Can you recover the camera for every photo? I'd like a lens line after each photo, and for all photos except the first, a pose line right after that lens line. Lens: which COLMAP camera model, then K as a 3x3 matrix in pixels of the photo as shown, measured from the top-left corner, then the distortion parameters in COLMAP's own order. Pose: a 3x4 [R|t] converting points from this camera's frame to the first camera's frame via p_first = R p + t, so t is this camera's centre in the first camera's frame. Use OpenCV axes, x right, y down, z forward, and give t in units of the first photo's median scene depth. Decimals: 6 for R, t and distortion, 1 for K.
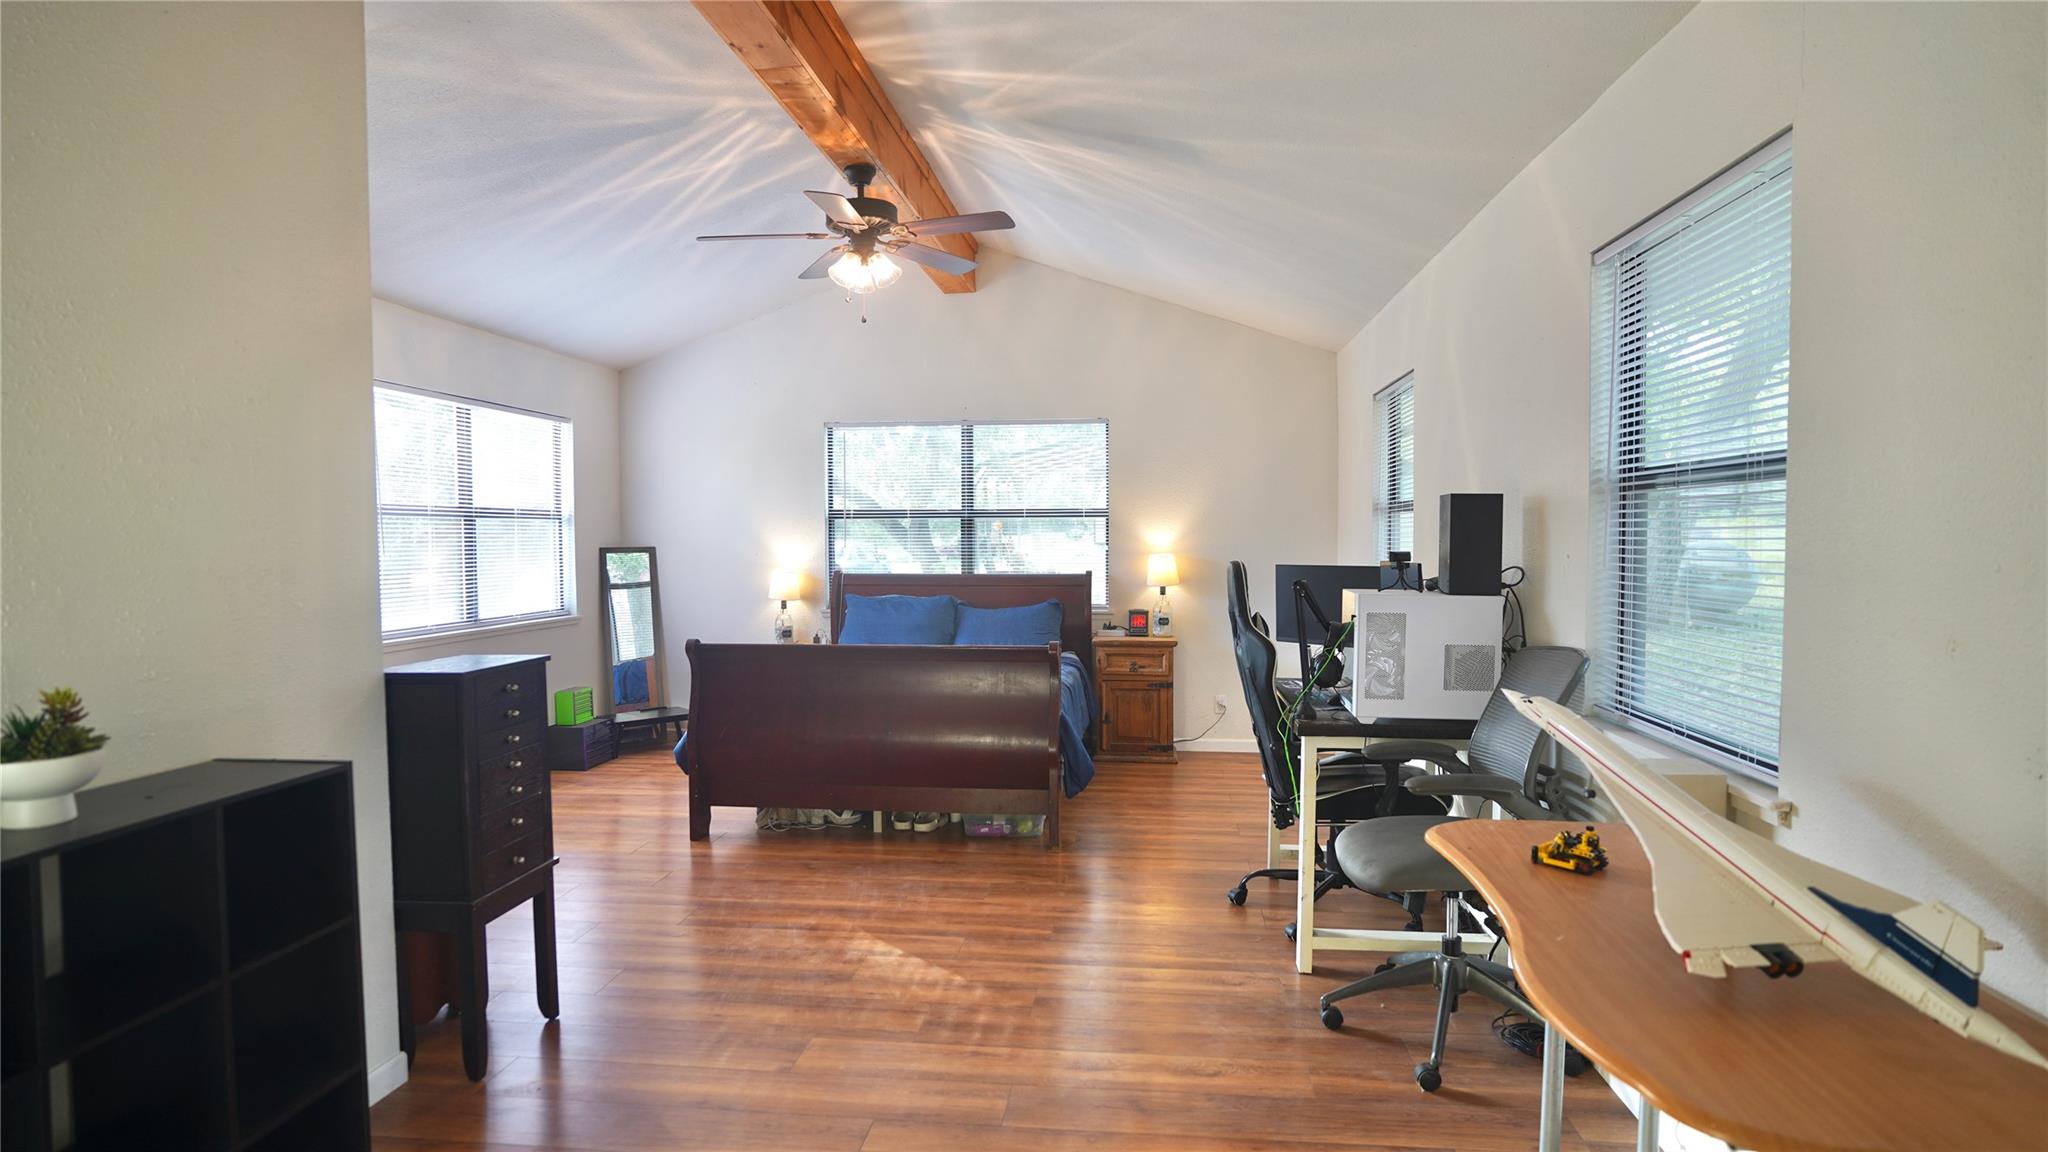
lens RADIAL K [[1106.8, 0, 1024.0], [0, 1106.8, 576.0], [0, 0, 1]] dist [-0.080109, 0.059871]
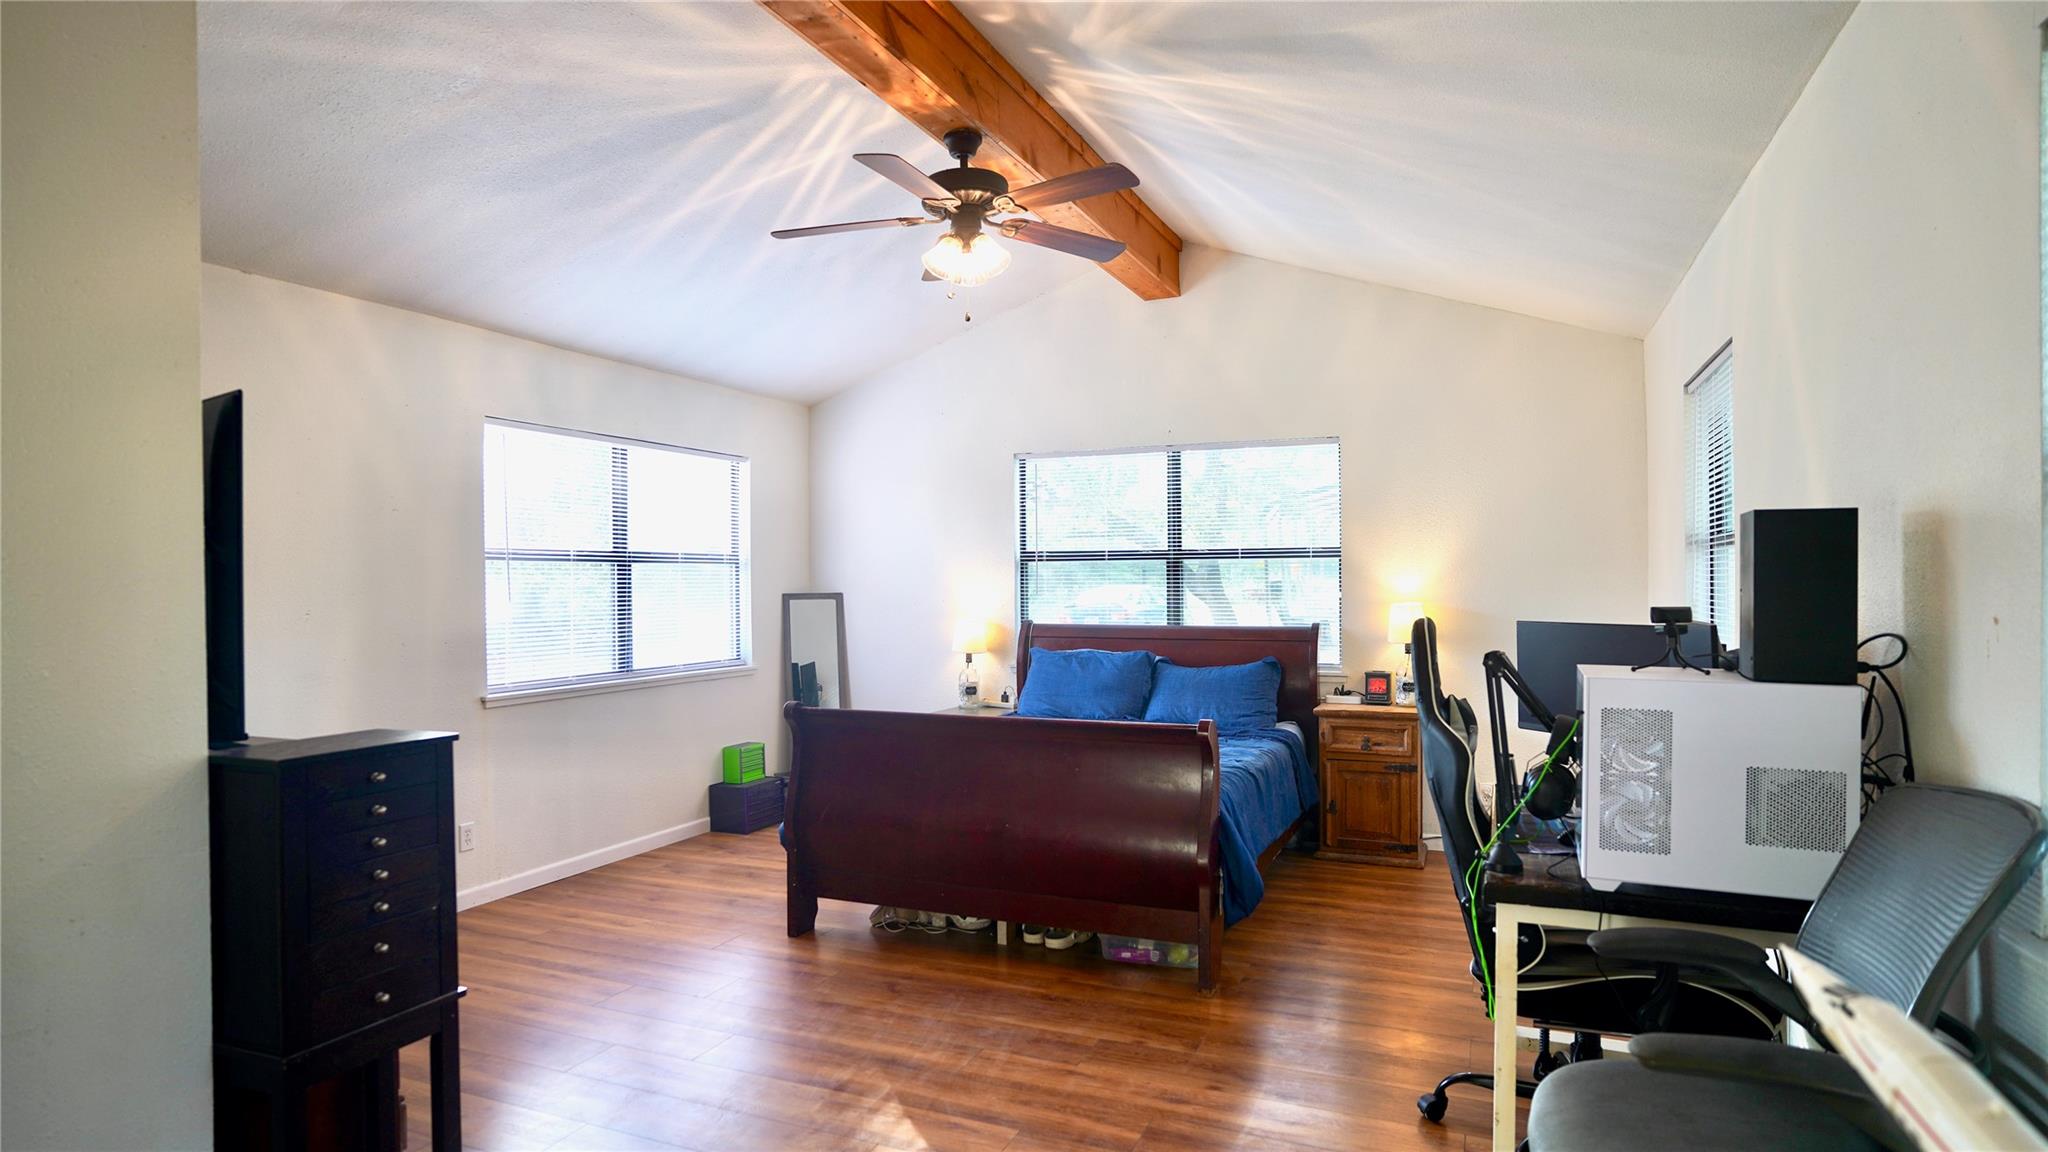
lens RADIAL K [[1106.8, 0, 1024.0], [0, 1106.8, 576.0], [0, 0, 1]] dist [-0.080109, 0.059871]
pose [[0.957936, -0.003758, -0.286958, 0.119895], [-0.007373, 0.999262, -0.037700, -0.009852], [0.286888, 0.038230, 0.957201, 0.219711]]
